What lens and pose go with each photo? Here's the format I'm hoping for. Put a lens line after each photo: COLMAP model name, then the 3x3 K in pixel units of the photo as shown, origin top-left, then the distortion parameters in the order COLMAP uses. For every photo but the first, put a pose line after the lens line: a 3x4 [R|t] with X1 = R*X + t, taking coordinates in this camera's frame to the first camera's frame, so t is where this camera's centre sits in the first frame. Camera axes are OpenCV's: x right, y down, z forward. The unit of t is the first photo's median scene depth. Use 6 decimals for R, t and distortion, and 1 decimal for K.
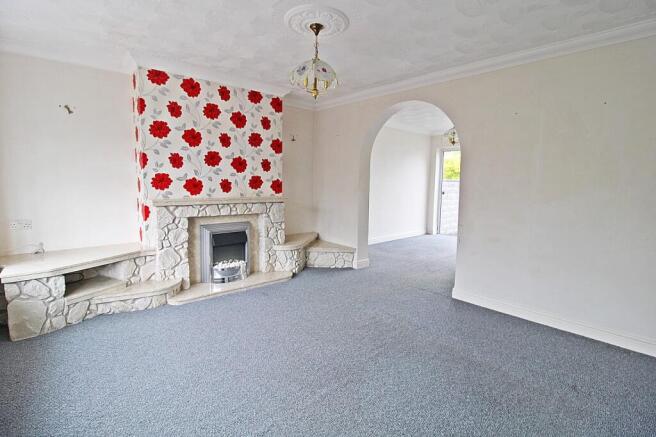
lens RADIAL K [[312.9, 0, 334.3], [0, 312.9, 209.8], [0, 0, 1]] dist [-0.003860, -0.001430]
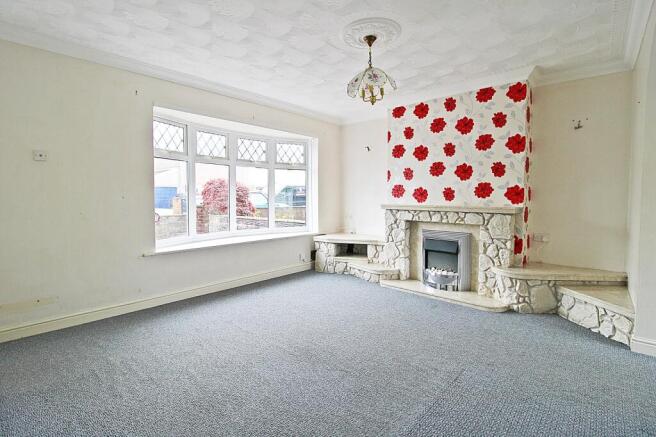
lens RADIAL K [[312.9, 0, 334.3], [0, 312.9, 209.8], [0, 0, 1]] dist [-0.003860, -0.001430]
pose [[0.117352, 0.042995, -0.992159, 0.618304], [-0.074749, 0.996611, 0.034347, -0.033419], [0.990273, 0.070133, 0.120169, 0.512528]]
